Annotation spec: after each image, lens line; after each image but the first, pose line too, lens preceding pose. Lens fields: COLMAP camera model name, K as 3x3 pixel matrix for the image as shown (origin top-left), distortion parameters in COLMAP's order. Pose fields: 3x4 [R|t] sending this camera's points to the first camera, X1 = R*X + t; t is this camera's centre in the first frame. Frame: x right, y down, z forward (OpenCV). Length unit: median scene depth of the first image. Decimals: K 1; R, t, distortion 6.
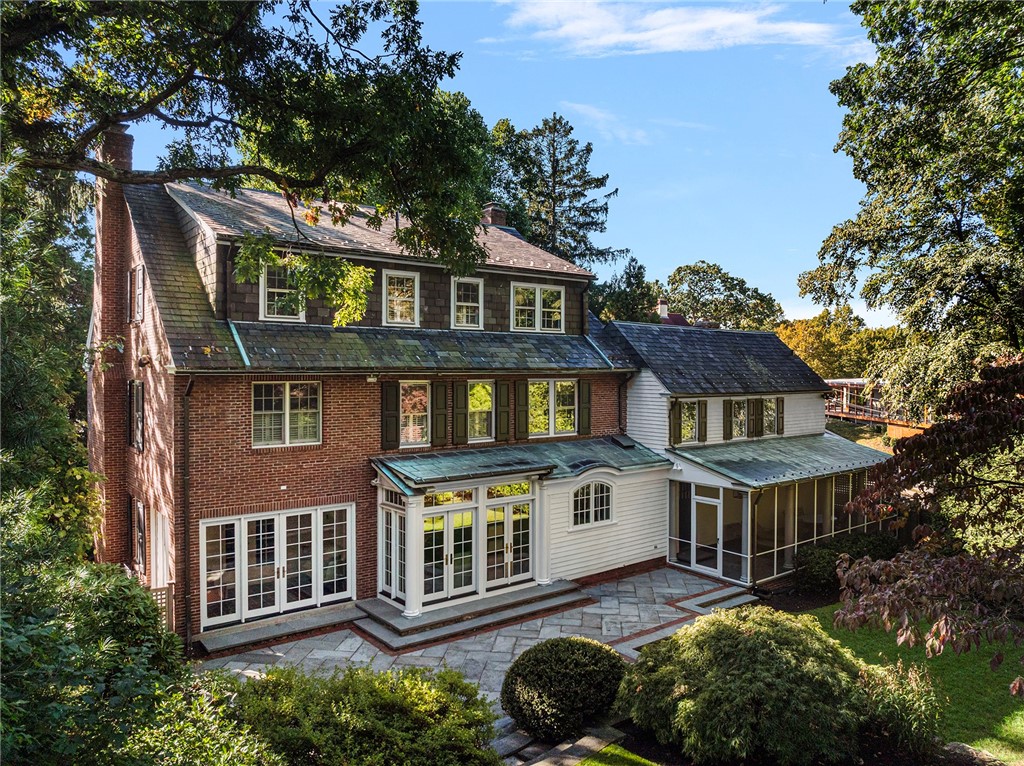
lens RADIAL K [[715.4, 0, 512.0], [0, 715.4, 383.0], [0, 0, 1]] dist [-0.037214, 0.003127]
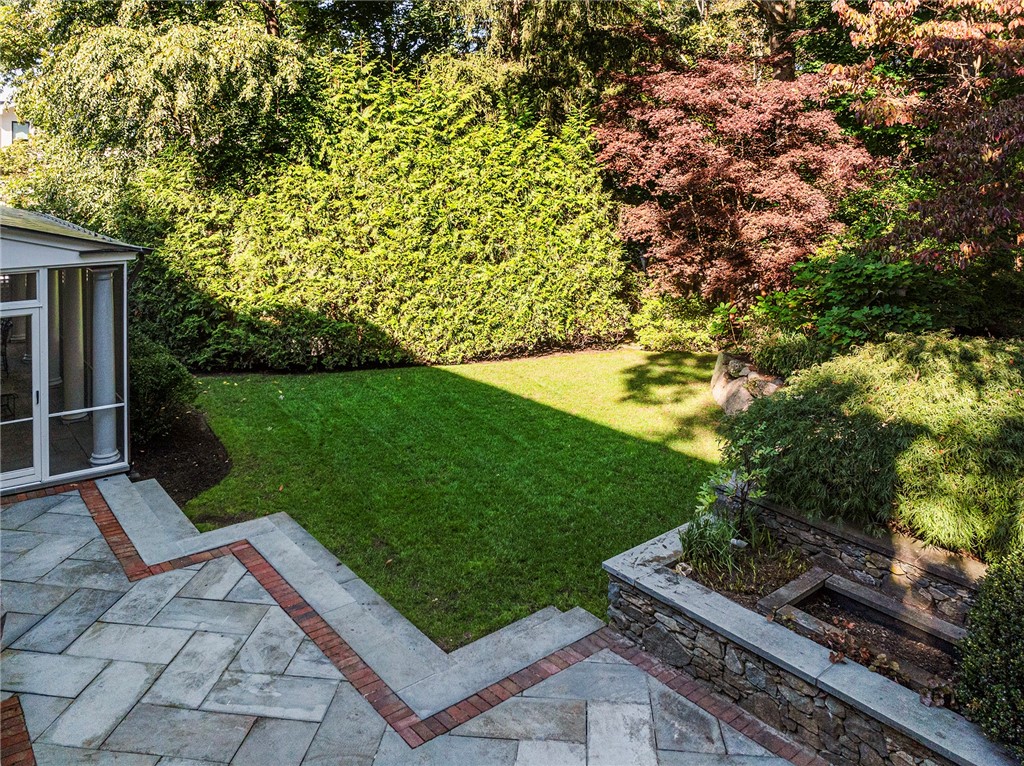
lens RADIAL K [[715.4, 0, 512.0], [0, 715.4, 383.0], [0, 0, 1]] dist [-0.037214, 0.003127]
pose [[-0.018291, -0.277523, 0.960545, -0.122857], [-0.000226, 0.960707, 0.277566, 0.114025], [-0.999833, 0.004860, -0.017635, 0.849281]]
